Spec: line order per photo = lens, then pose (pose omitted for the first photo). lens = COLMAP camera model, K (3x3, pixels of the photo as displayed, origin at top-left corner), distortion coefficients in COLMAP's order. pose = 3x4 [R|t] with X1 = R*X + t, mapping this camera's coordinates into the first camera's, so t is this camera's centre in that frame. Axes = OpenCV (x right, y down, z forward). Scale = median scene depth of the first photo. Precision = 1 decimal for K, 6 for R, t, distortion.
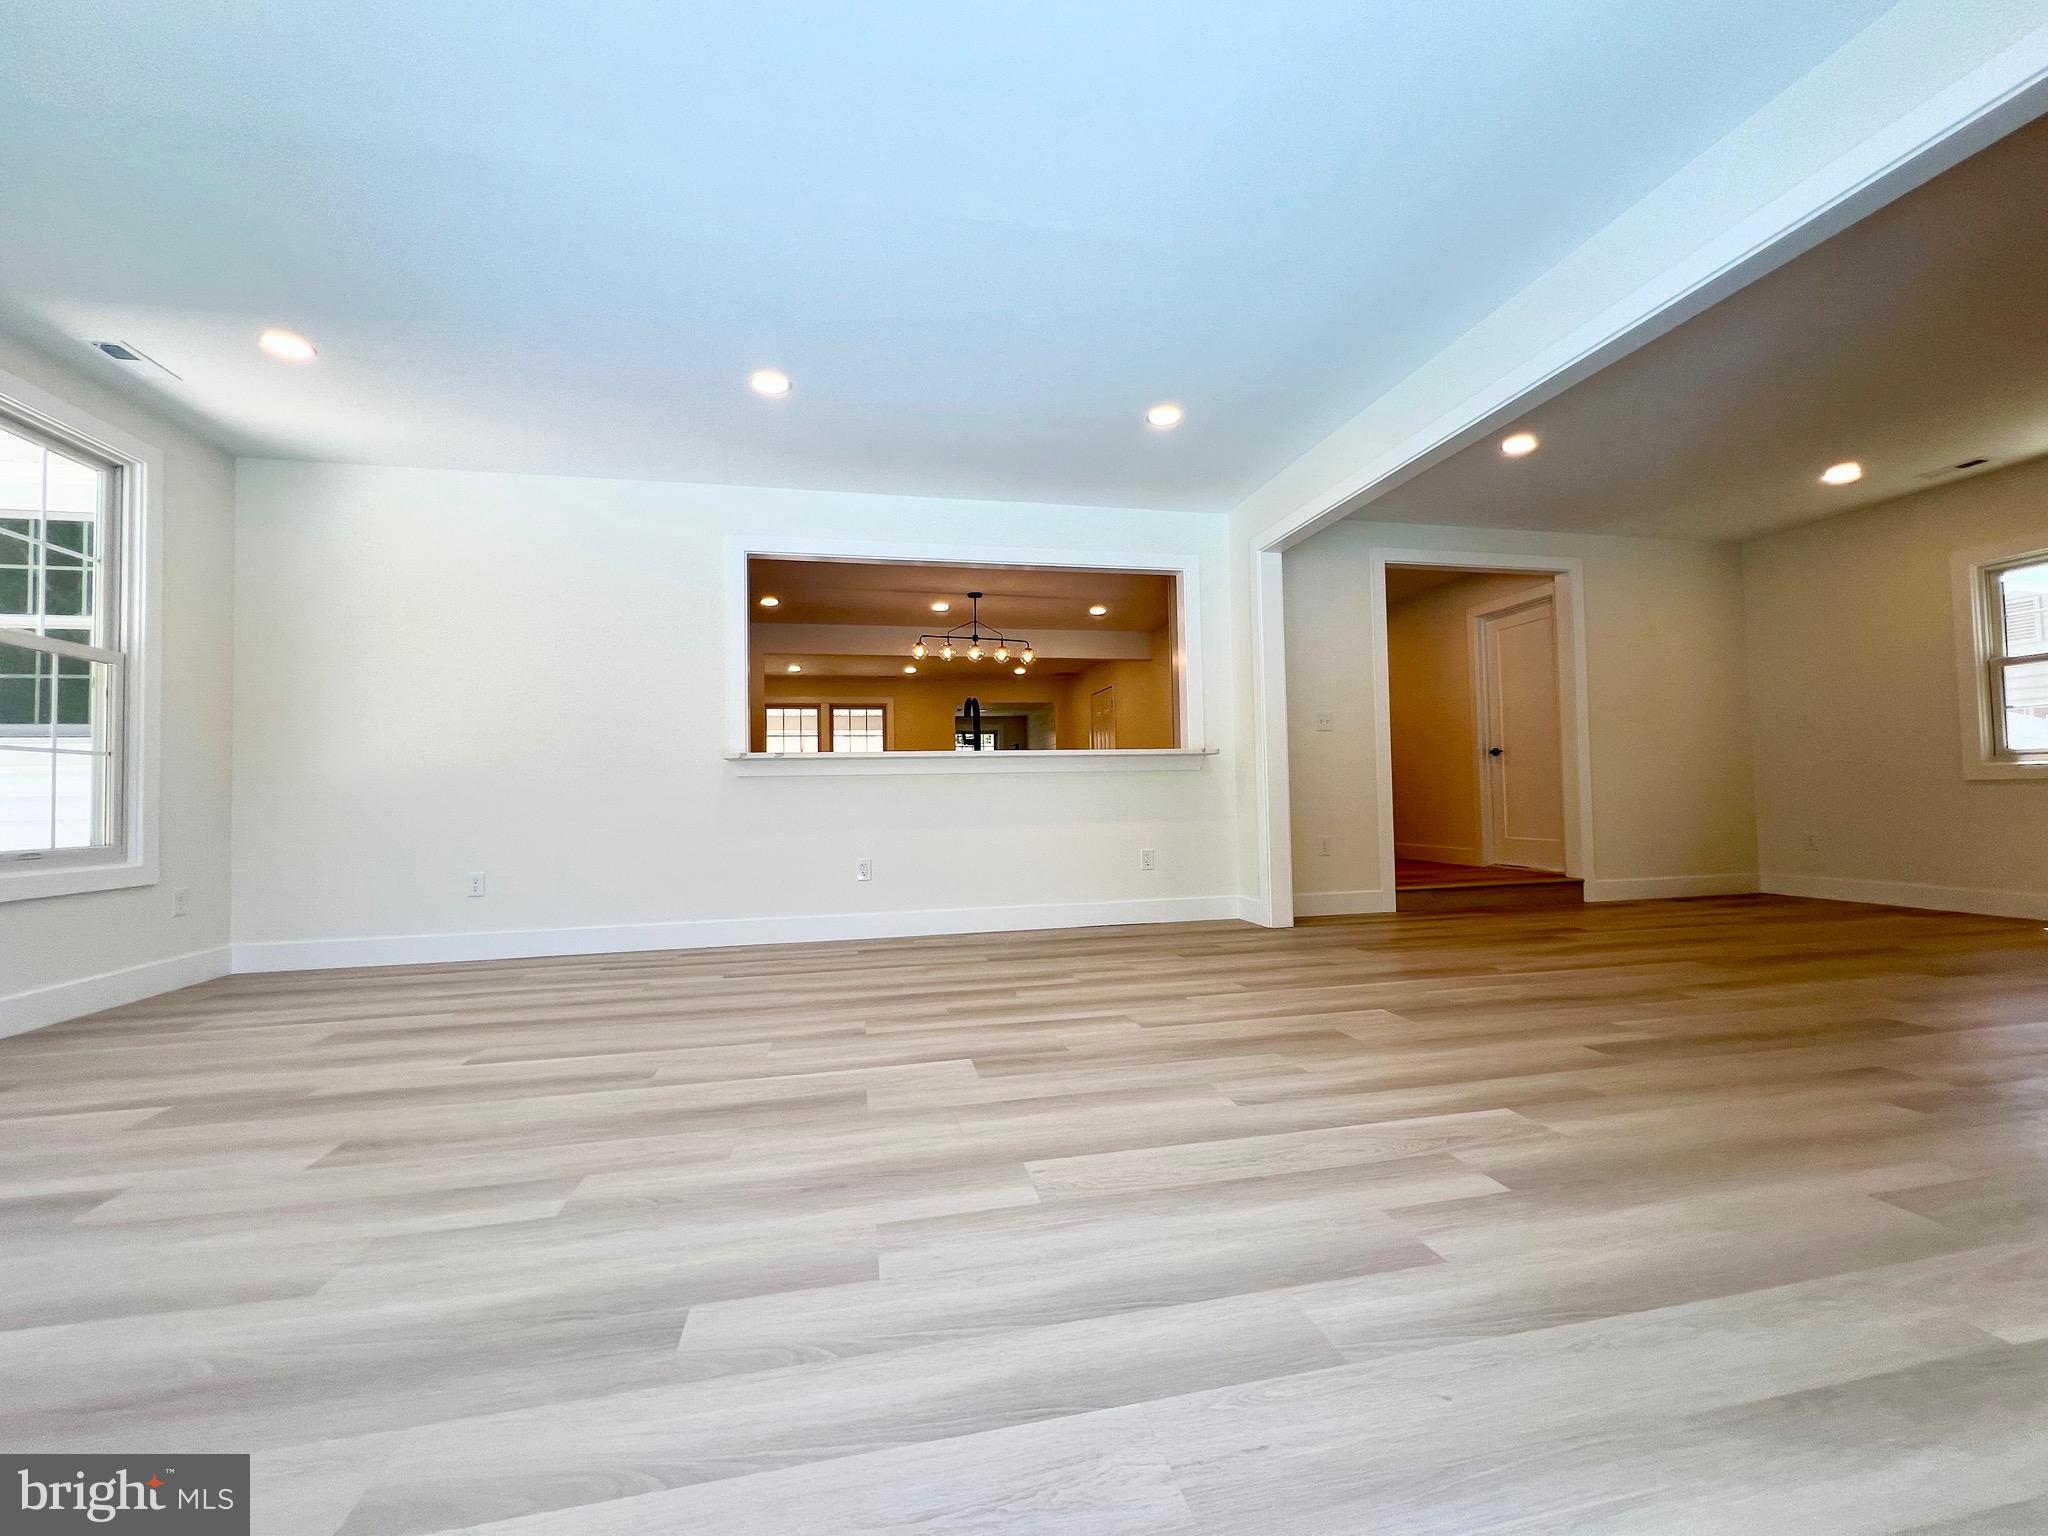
lens RADIAL K [[823.6, 0, 1026.1], [0, 823.6, 768.8], [0, 0, 1]] dist [-0.003736, 0.001074]
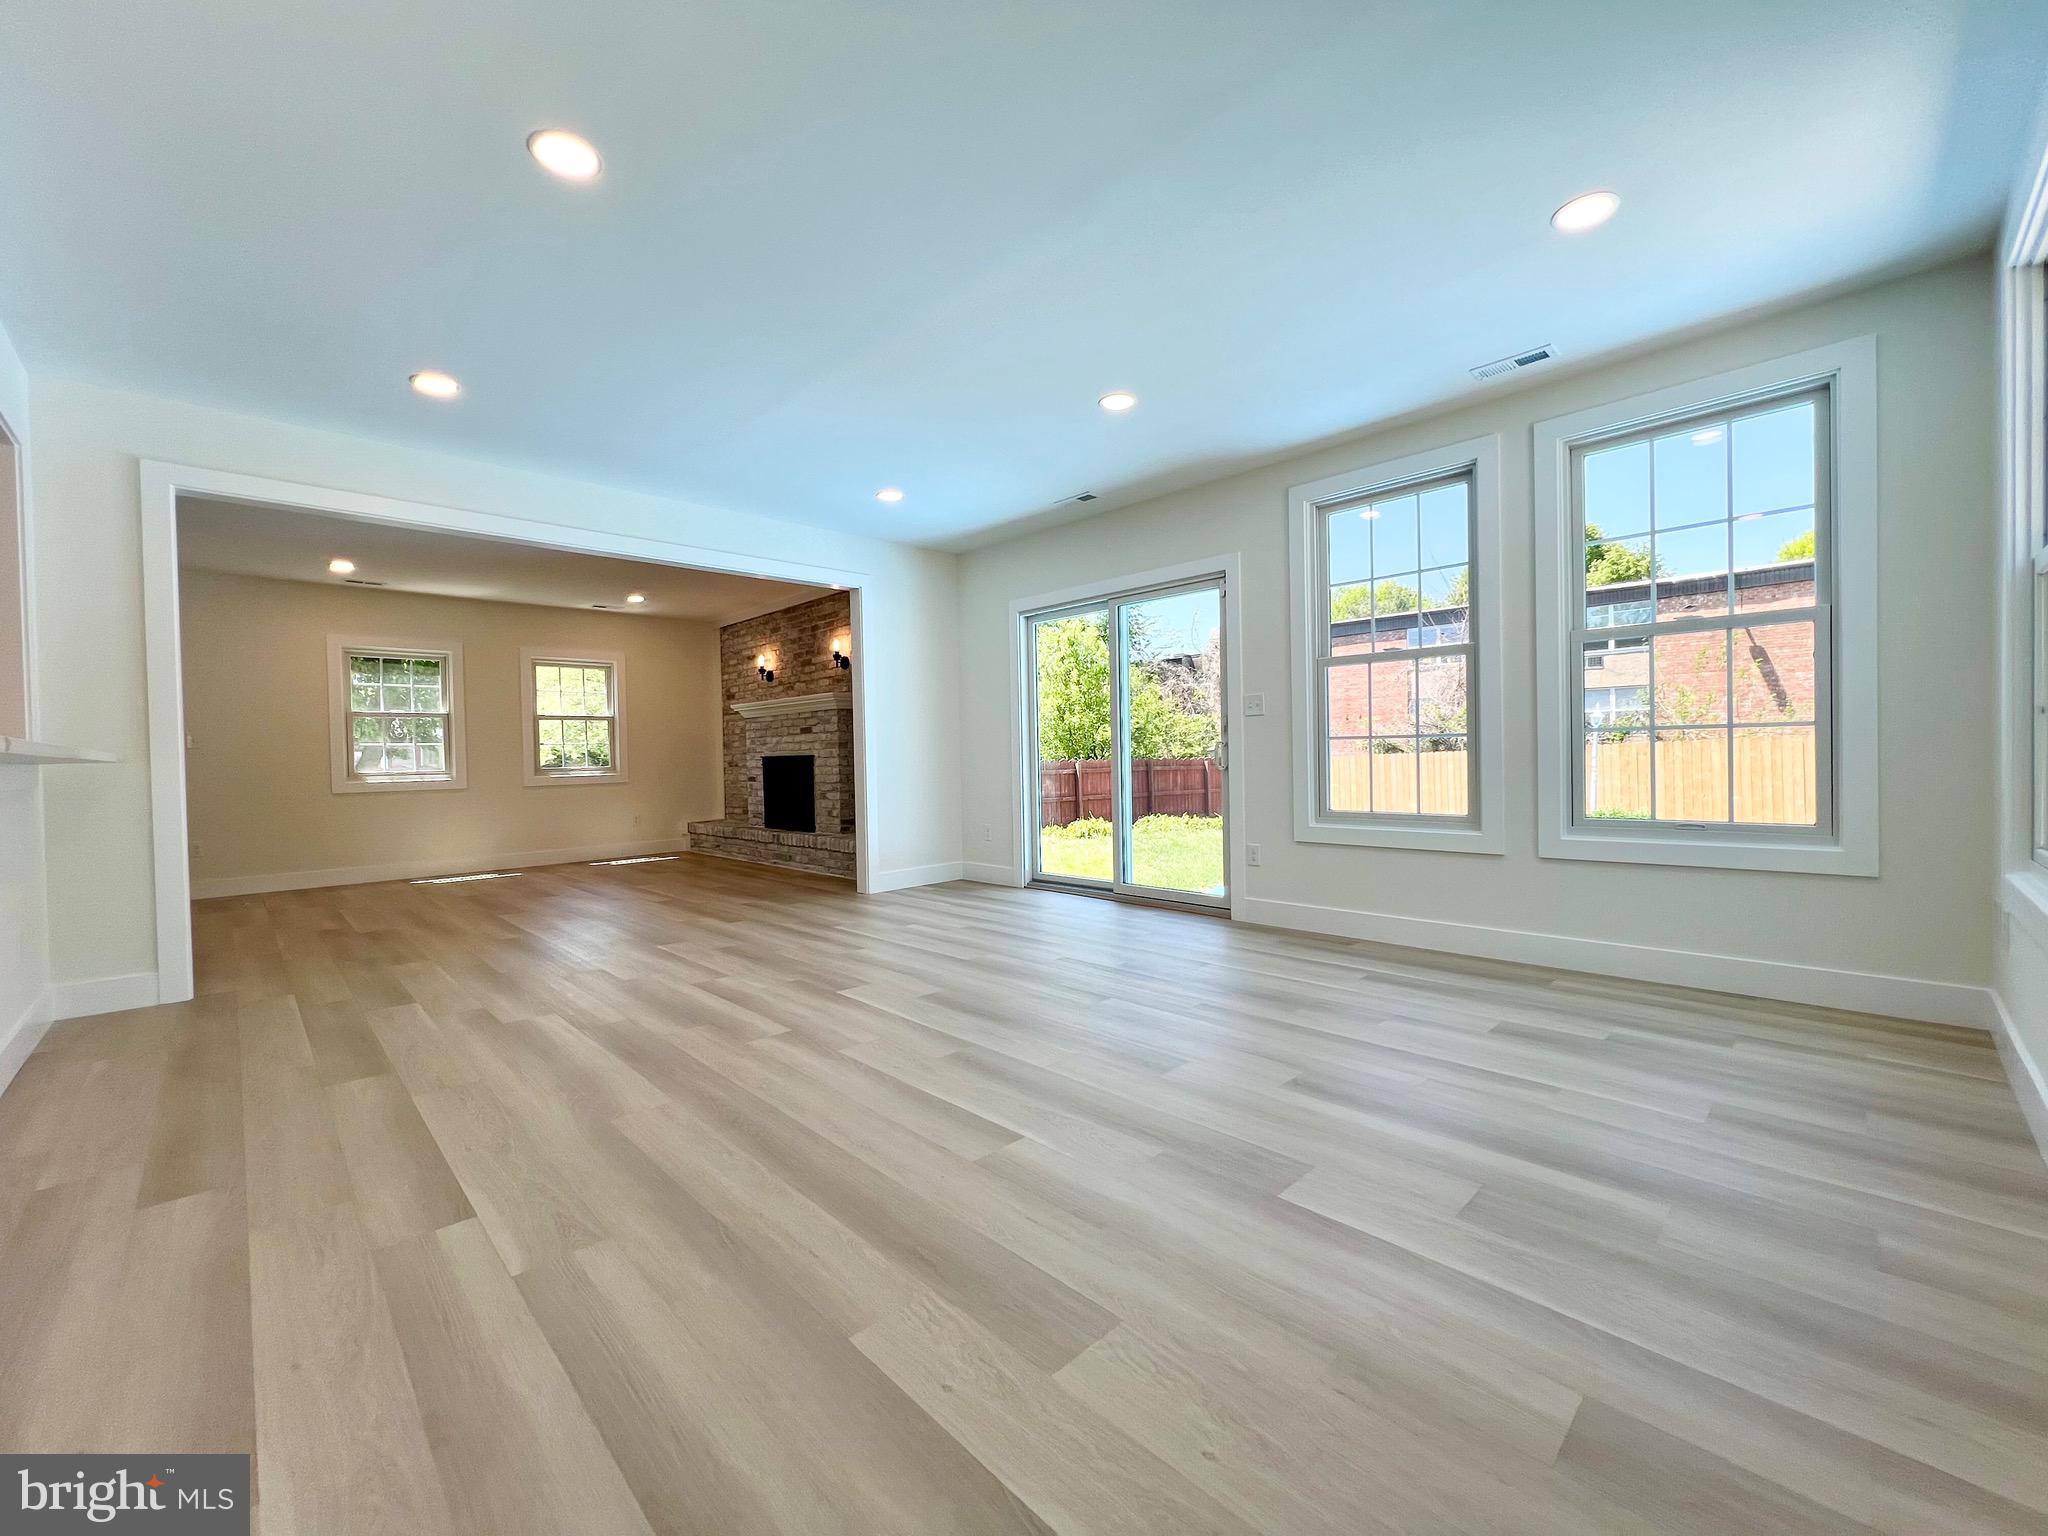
lens RADIAL K [[823.6, 0, 1026.1], [0, 823.6, 768.8], [0, 0, 1]] dist [-0.003736, 0.001074]
pose [[-0.530700, 0.017014, 0.847389, -0.742537], [0.000783, 0.999808, -0.019584, 0.000073], [-0.847559, -0.009730, -0.530611, 0.762869]]
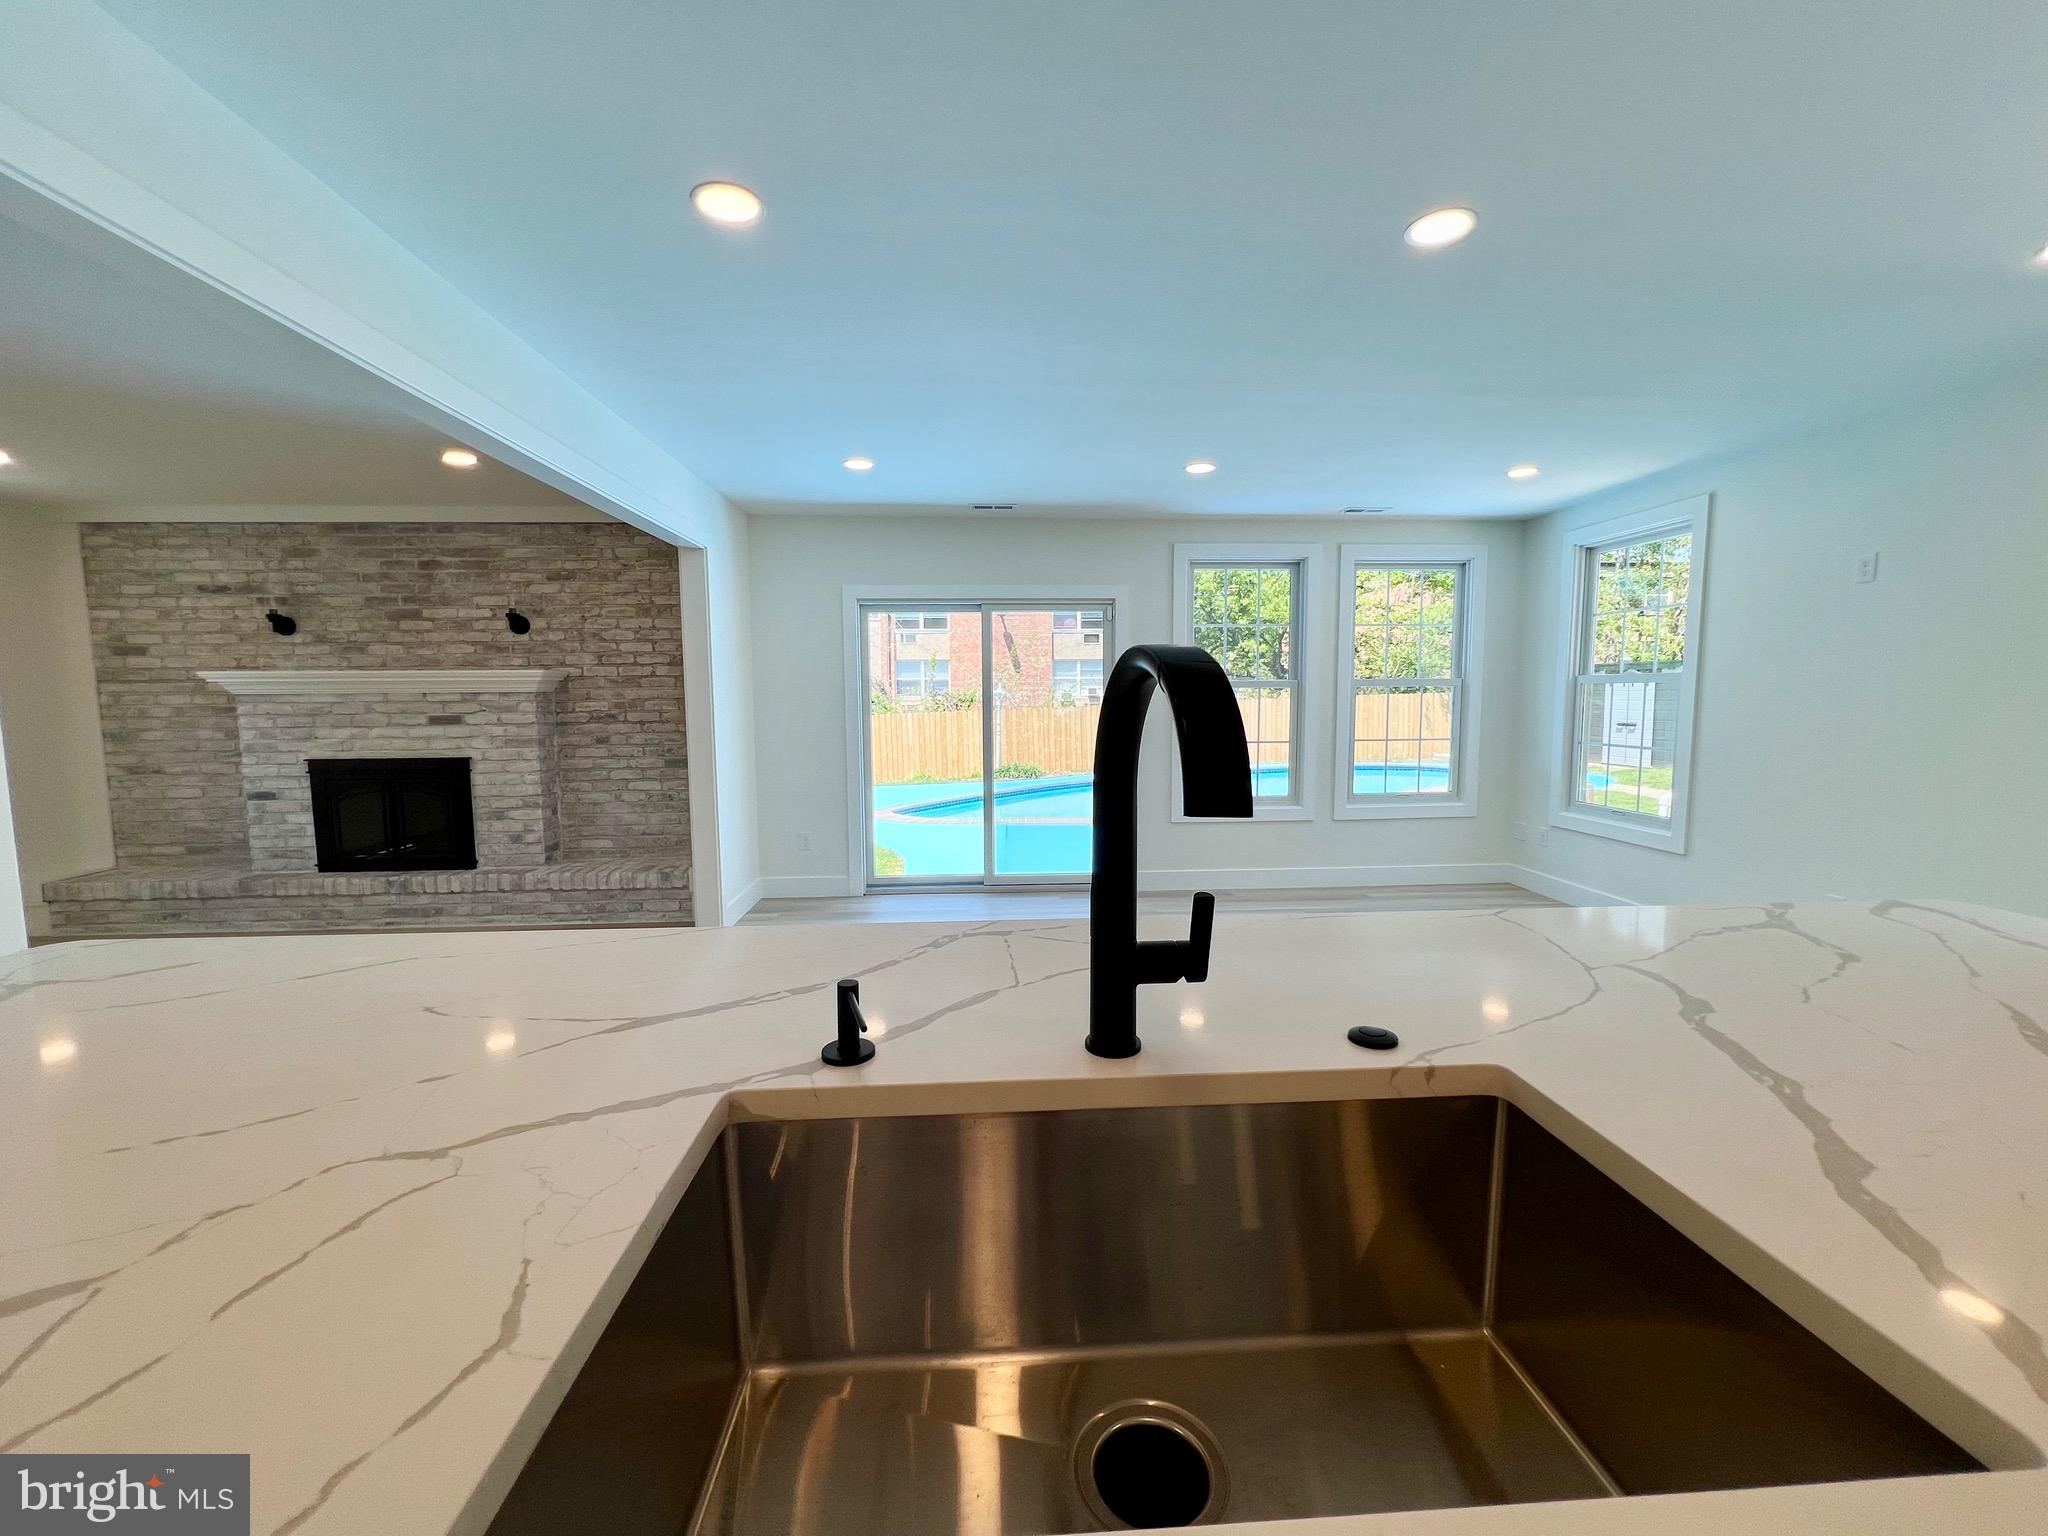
lens RADIAL K [[823.6, 0, 1026.1], [0, 823.6, 768.8], [0, 0, 1]] dist [-0.003736, 0.001074]
pose [[-0.988271, 0.013478, 0.152116, -0.072480], [0.021633, 0.998409, 0.052077, -0.082751], [-0.151172, 0.054757, -0.986990, 1.230059]]
